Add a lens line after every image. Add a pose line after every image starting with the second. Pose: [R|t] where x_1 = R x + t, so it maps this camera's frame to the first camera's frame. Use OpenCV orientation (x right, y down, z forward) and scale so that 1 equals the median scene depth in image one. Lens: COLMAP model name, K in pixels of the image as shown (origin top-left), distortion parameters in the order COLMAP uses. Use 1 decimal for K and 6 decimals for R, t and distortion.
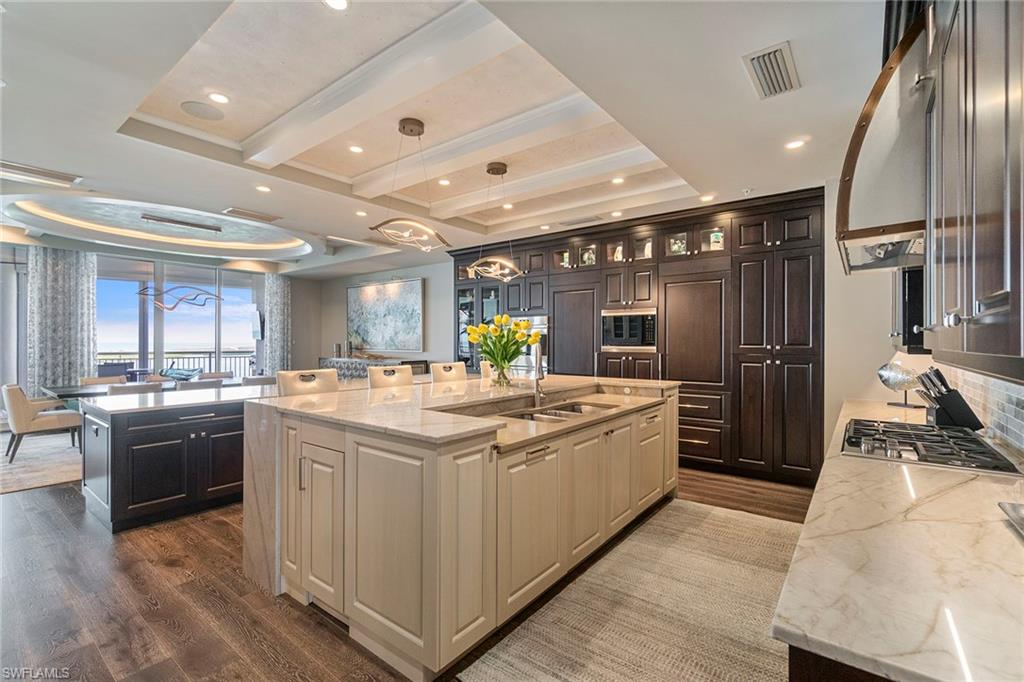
lens RADIAL K [[461.2, 0, 511.0], [0, 461.2, 338.6], [0, 0, 1]] dist [-0.003034, 0.000704]
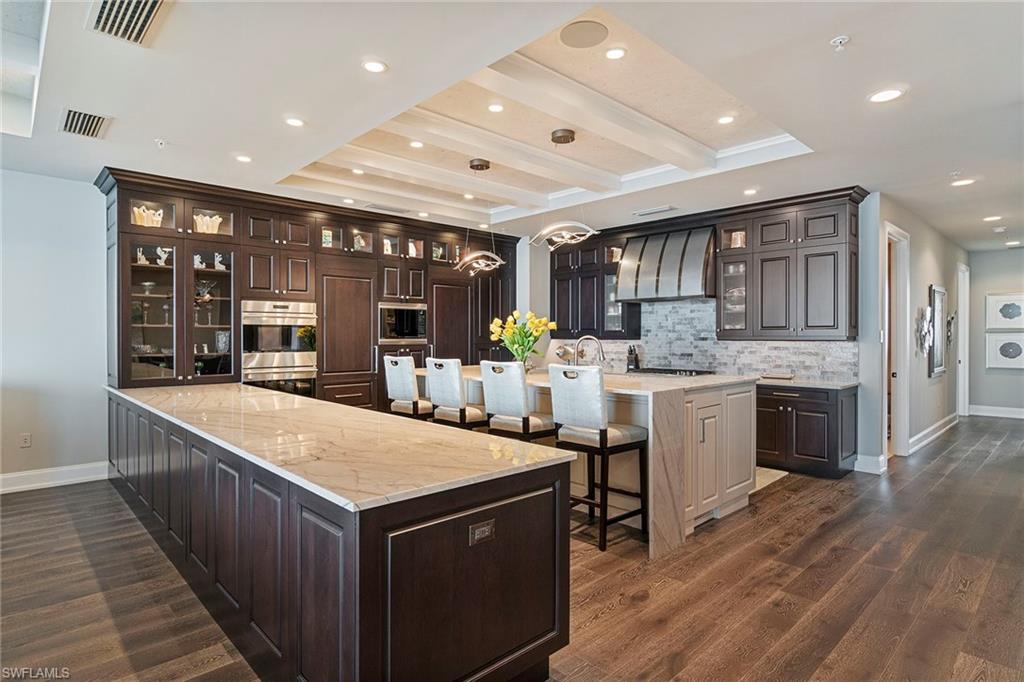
lens RADIAL K [[547.7, 0, 510.3], [0, 547.7, 337.7], [0, 0, 1]] dist [0.004054, -0.000523]
pose [[0.139897, -0.009219, 0.990123, -0.999585], [-0.006264, 0.999928, 0.010196, 0.000313], [-0.990146, -0.007628, 0.139830, 0.623201]]
